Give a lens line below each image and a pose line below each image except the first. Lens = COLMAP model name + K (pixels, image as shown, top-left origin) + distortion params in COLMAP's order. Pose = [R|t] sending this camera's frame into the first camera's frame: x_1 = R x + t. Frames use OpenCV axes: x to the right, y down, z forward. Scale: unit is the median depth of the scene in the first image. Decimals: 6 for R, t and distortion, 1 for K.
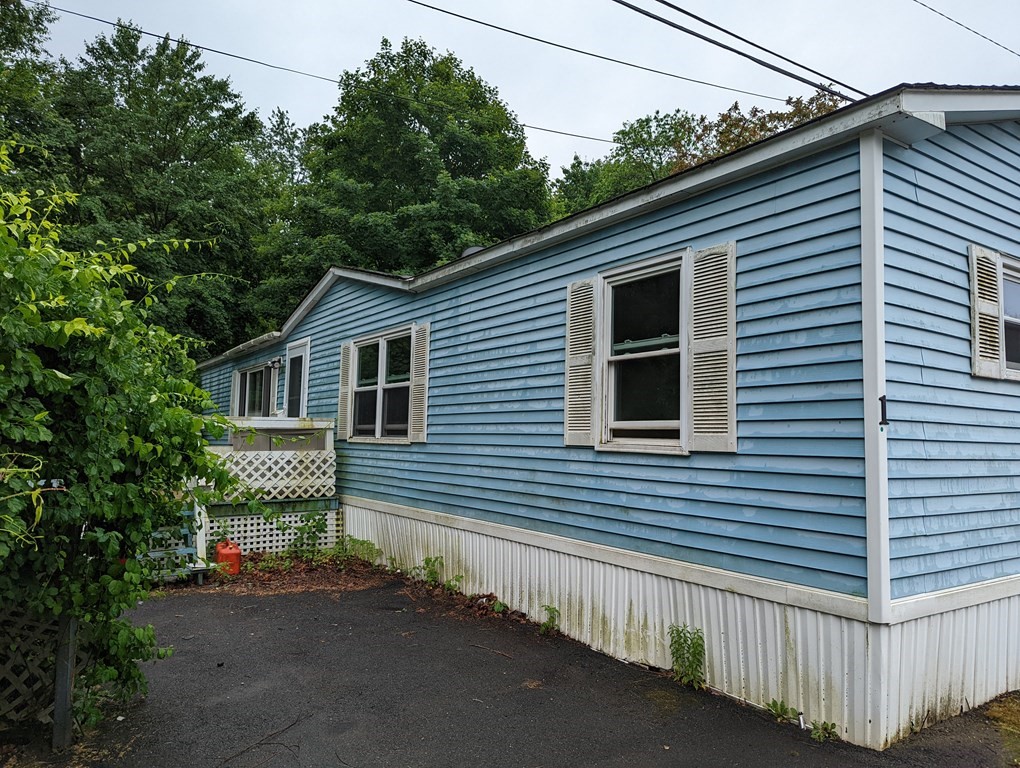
lens RADIAL K [[718.9, 0, 511.5], [0, 718.9, 383.7], [0, 0, 1]] dist [0.067843, -0.053152]
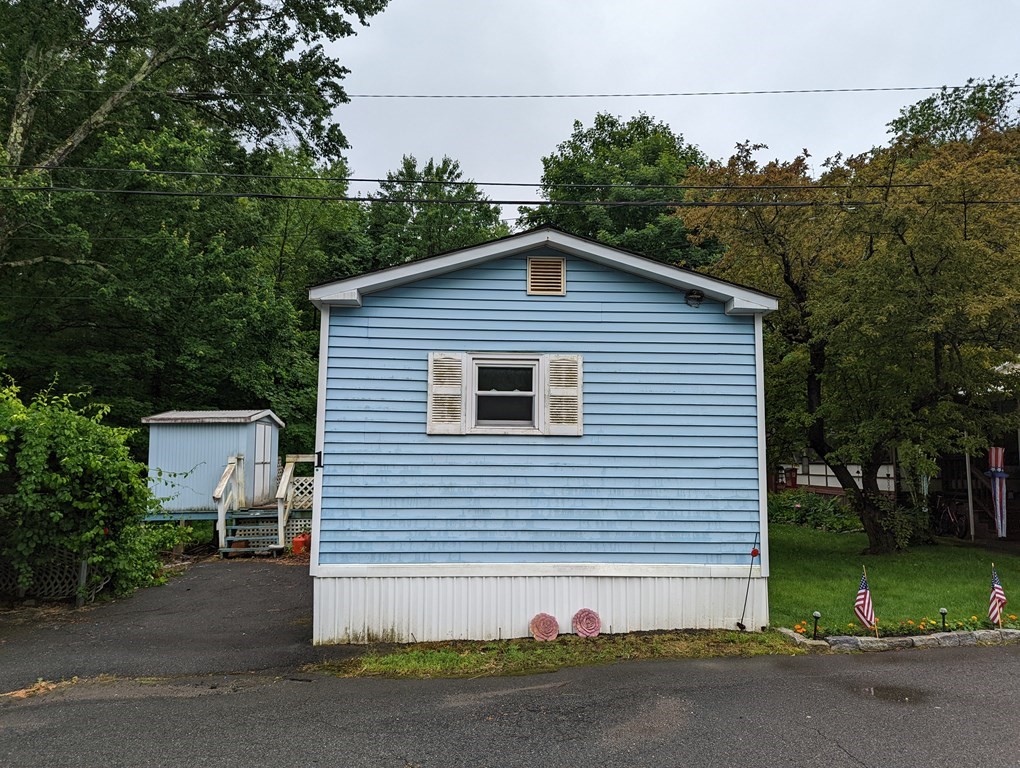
lens RADIAL K [[718.9, 0, 502.0], [0, 718.9, 375.5], [0, 0, 1]] dist [0.067843, -0.053152]
pose [[0.856829, -0.070027, -0.510824, 1.062462], [0.049024, 0.997310, -0.054488, -0.030299], [0.513265, 0.021644, 0.857957, -0.187254]]
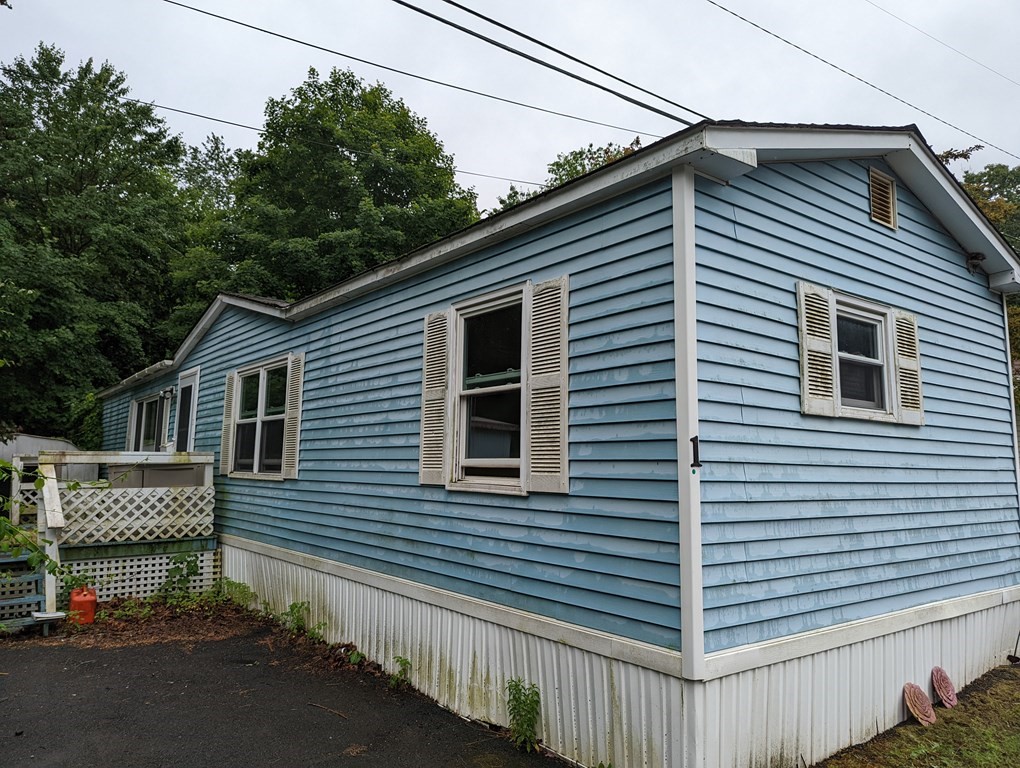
lens RADIAL K [[718.9, 0, 502.8], [0, 718.9, 368.5], [0, 0, 1]] dist [0.067843, -0.053152]
pose [[0.998705, 0.002540, 0.050821, 0.119550], [0.000330, 0.998409, -0.056387, -0.011354], [-0.050883, 0.056331, 0.997115, 0.031141]]
